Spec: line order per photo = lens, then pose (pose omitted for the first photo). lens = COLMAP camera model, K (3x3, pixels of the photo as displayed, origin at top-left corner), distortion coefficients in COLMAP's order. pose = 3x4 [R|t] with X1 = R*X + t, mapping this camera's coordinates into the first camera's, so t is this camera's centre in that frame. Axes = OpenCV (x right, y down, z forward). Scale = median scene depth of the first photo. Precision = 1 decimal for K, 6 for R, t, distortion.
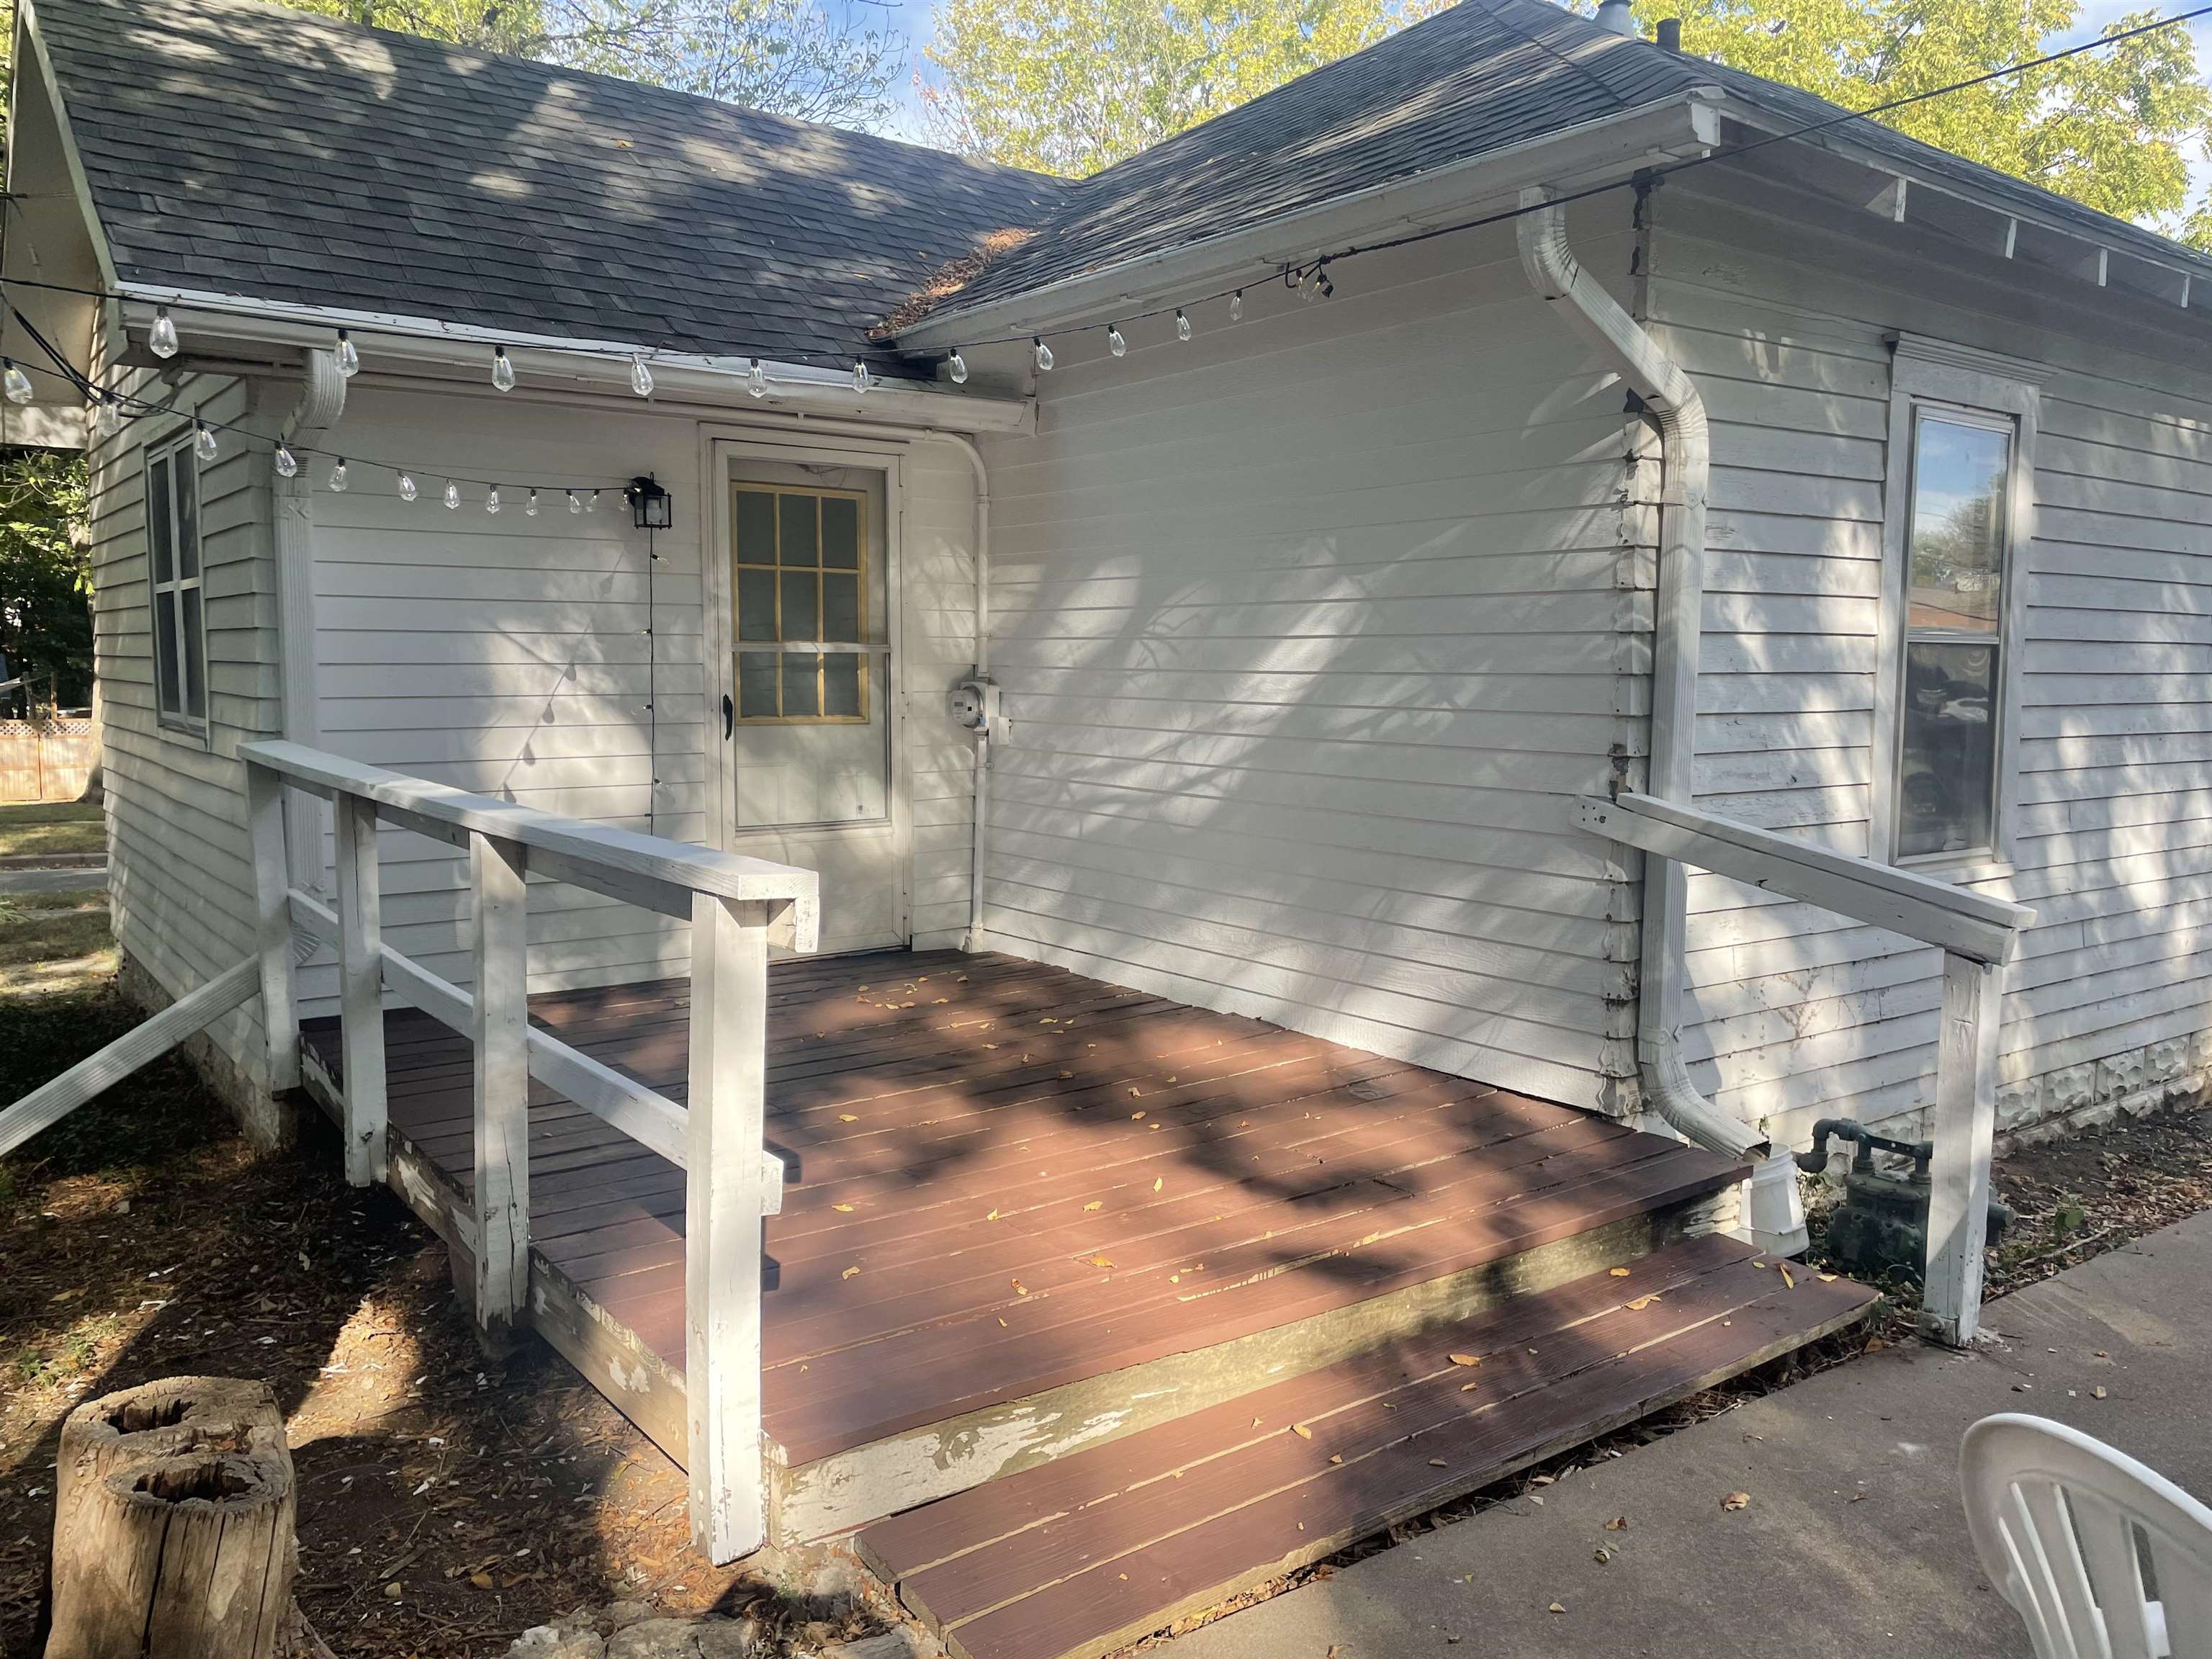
lens RADIAL K [[1689.3, 0, 1106.1], [0, 1689.3, 819.0], [0, 0, 1]] dist [0.079331, -0.085735]
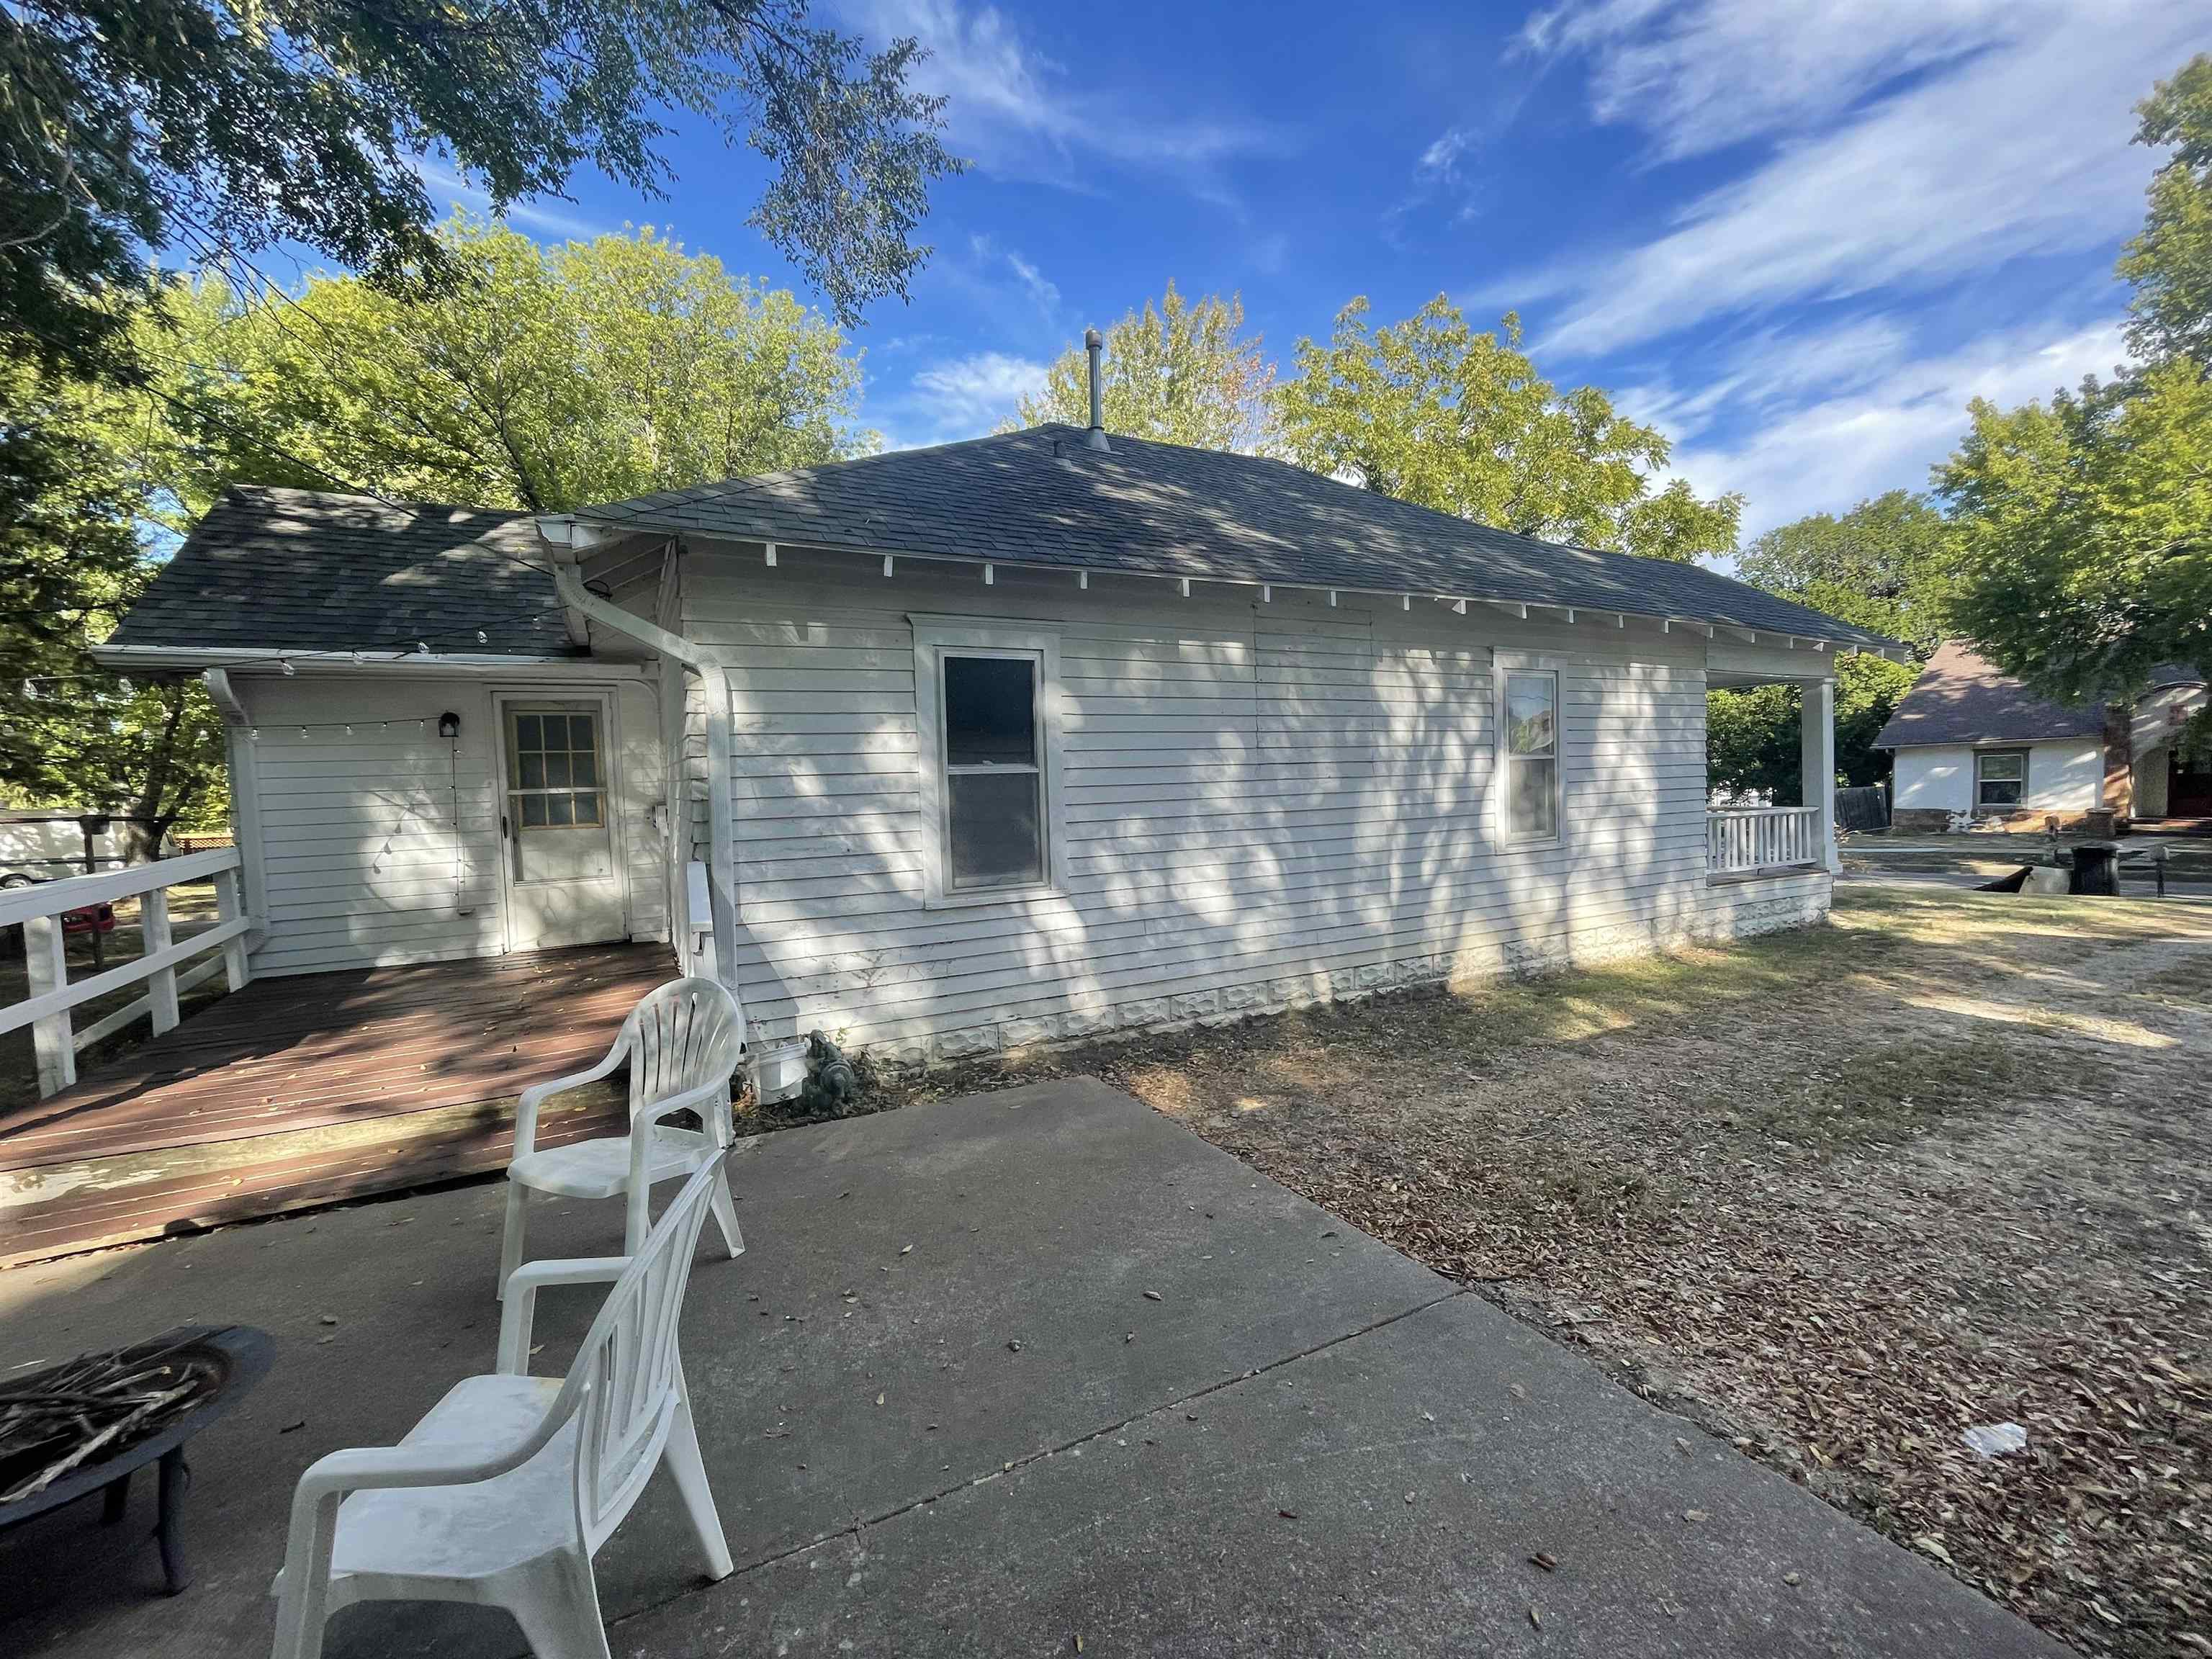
lens RADIAL K [[941.1, 0, 1105.6], [0, 941.1, 833.7], [0, 0, 1]] dist [0.002061, 0.000101]
pose [[0.987136, -0.026340, -0.157701, 0.682191], [0.021932, 0.999320, -0.029630, -0.003732], [0.158374, 0.025790, 0.987042, 0.004366]]
